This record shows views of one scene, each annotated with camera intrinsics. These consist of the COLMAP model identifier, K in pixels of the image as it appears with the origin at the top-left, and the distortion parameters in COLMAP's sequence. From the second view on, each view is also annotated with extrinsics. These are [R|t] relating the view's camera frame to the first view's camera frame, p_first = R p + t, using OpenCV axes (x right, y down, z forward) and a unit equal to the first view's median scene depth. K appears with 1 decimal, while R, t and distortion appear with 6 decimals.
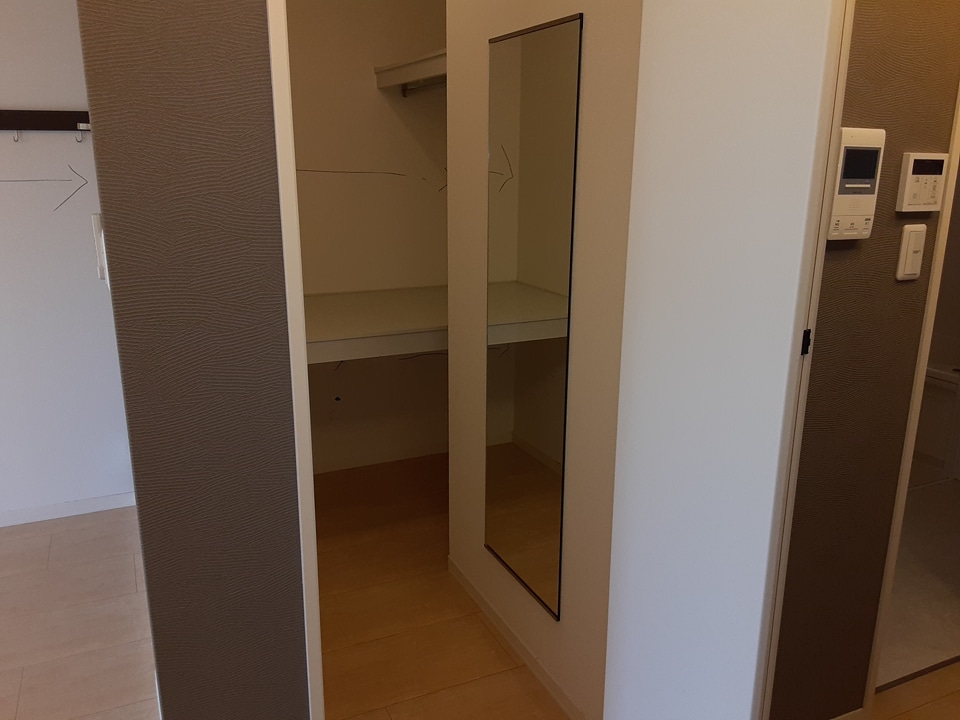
lens RADIAL K [[769.4, 0, 473.7], [0, 769.4, 362.7], [0, 0, 1]] dist [0.124122, -0.194429]
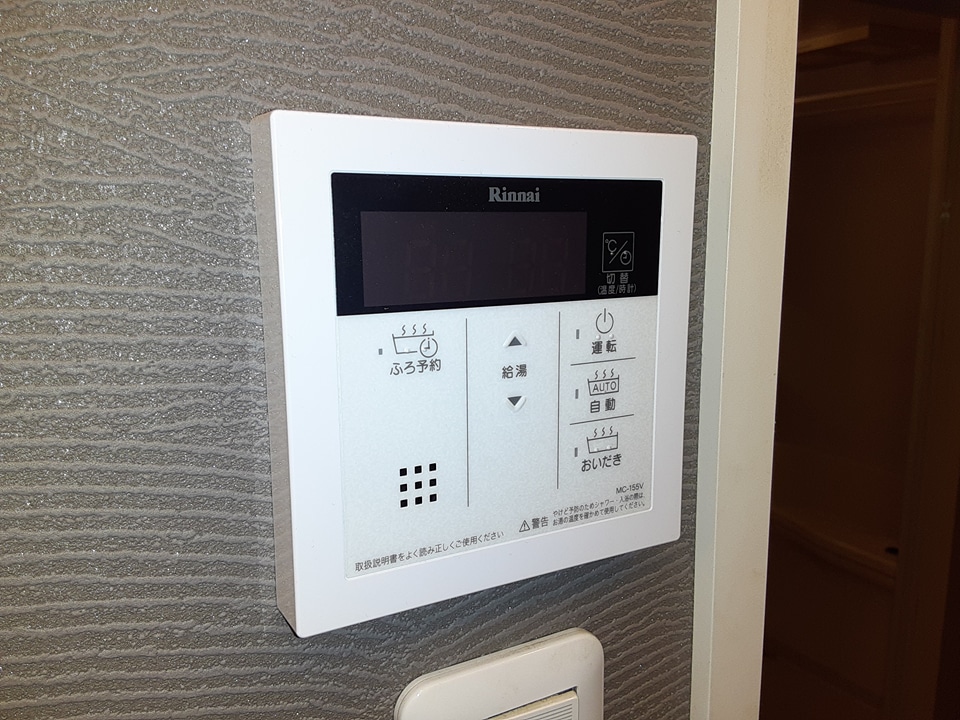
lens RADIAL K [[769.4, 0, 473.7], [0, 769.4, 362.7], [0, 0, 1]] dist [0.124122, -0.194429]
pose [[0.997602, -0.028599, 0.063033, 0.562726], [0.033446, 0.996452, -0.077229, -0.221151], [-0.060601, 0.079152, 0.995019, 0.879318]]
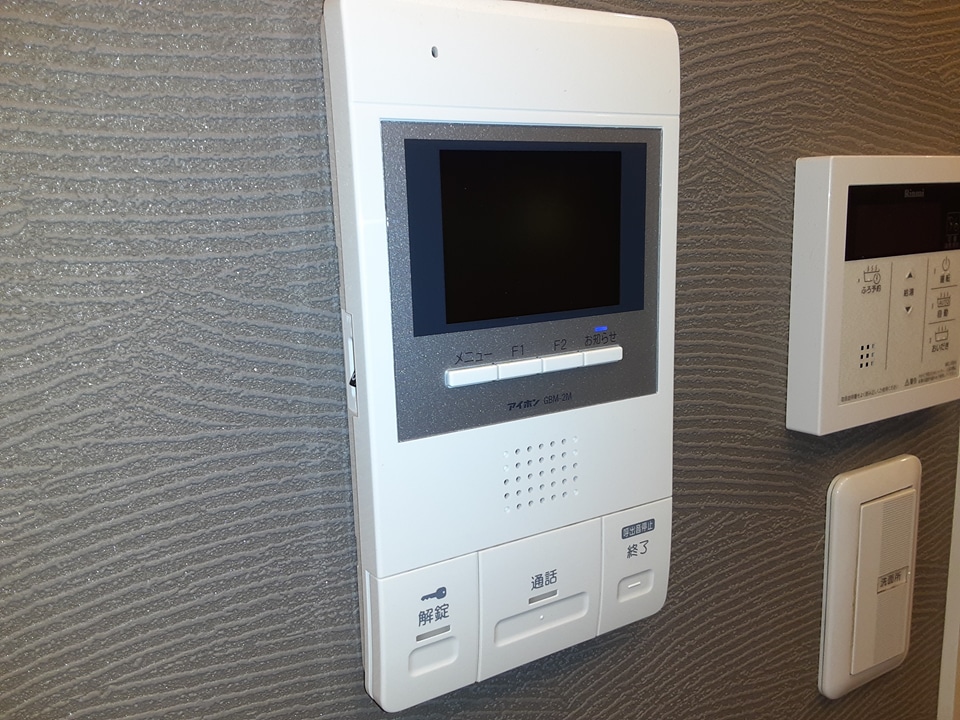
lens RADIAL K [[769.4, 0, 473.7], [0, 769.4, 362.7], [0, 0, 1]] dist [0.124122, -0.194429]
pose [[0.994134, -0.066485, 0.085311, 0.436139], [0.071999, 0.995395, -0.063278, -0.204336], [-0.080712, 0.069050, 0.994343, 0.793626]]
